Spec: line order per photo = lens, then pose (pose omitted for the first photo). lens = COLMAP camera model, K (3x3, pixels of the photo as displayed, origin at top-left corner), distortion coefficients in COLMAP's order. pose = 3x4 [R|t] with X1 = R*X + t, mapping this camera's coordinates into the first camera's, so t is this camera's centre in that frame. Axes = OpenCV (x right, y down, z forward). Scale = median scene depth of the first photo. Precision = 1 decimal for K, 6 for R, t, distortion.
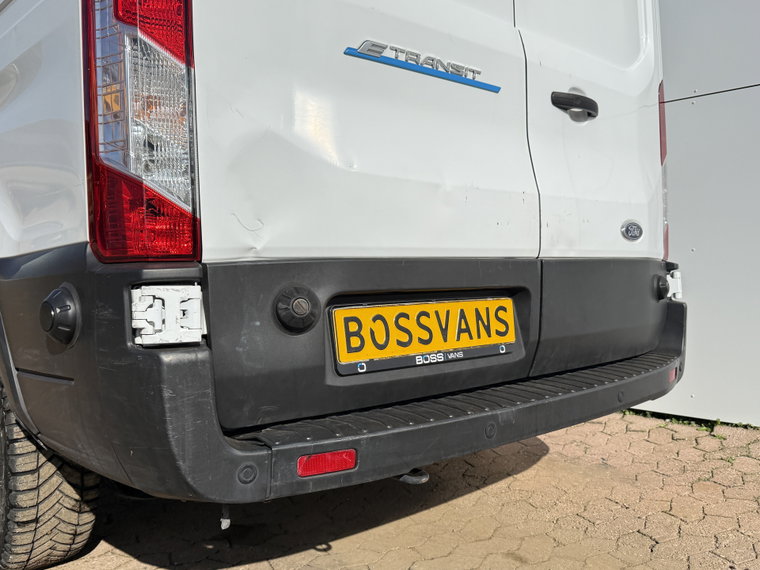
lens RADIAL K [[679.4, 0, 380.0], [0, 679.4, 285.0], [0, 0, 1]] dist [0.095133, -0.109037]
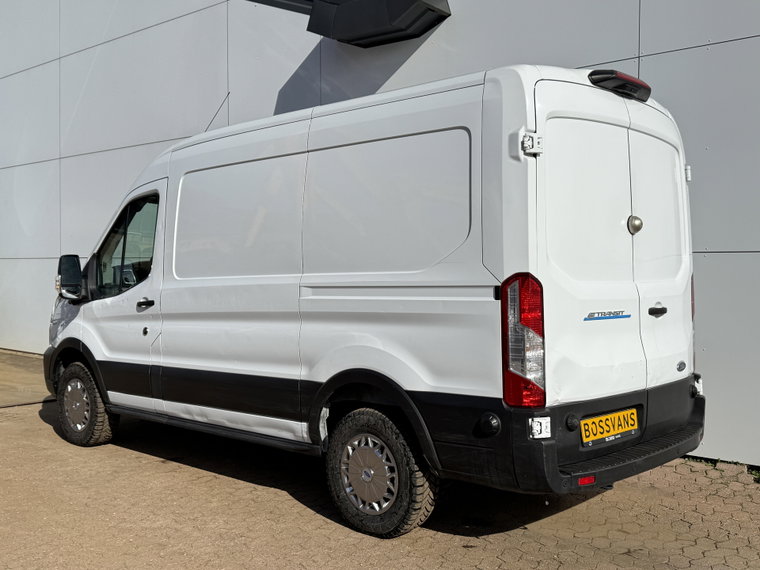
lens RADIAL K [[822.2, 0, 380.0], [0, 822.2, 285.0], [0, 0, 1]] dist [0.084415, -0.034737]
pose [[0.996546, 0.013021, 0.082010, -0.880926], [-0.012879, 0.999915, -0.002259, -0.373294], [-0.082032, 0.001195, 0.996629, -1.663671]]
